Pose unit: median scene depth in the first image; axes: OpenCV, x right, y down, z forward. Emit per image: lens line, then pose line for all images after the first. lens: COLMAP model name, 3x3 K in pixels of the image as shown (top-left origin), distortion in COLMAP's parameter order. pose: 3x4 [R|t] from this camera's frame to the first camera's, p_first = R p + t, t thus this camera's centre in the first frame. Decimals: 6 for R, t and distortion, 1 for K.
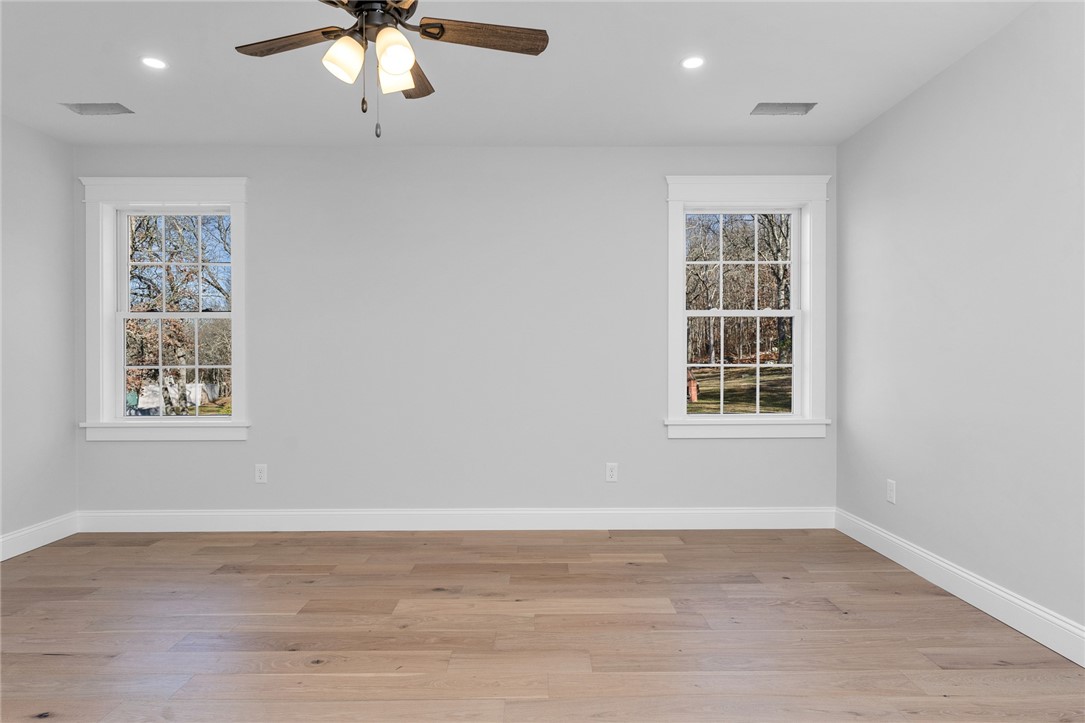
lens RADIAL K [[627.9, 0, 542.0], [0, 627.9, 343.5], [0, 0, 1]] dist [-0.003130, -0.000443]
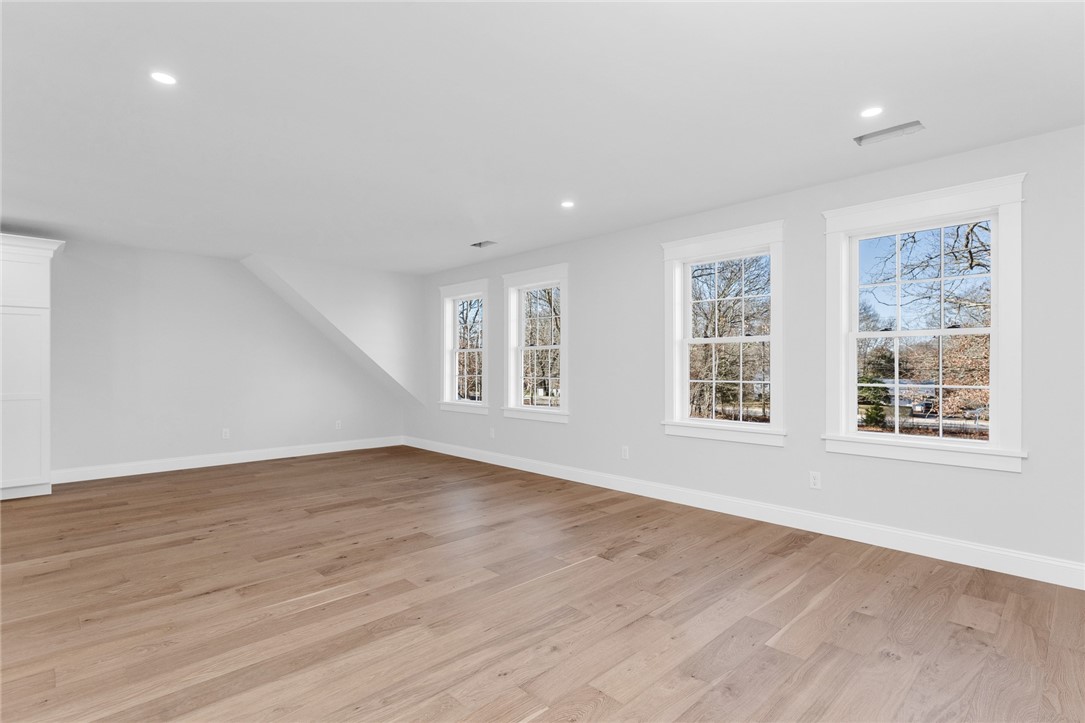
lens RADIAL K [[524.6, 0, 542.5], [0, 524.6, 361.5], [0, 0, 1]] dist [-0.002886, -0.000821]
pose [[0.687848, -0.003011, -0.725849, 0.527488], [-0.000824, 0.999988, -0.004930, -0.001005], [0.725855, 0.003989, 0.687837, 0.011909]]
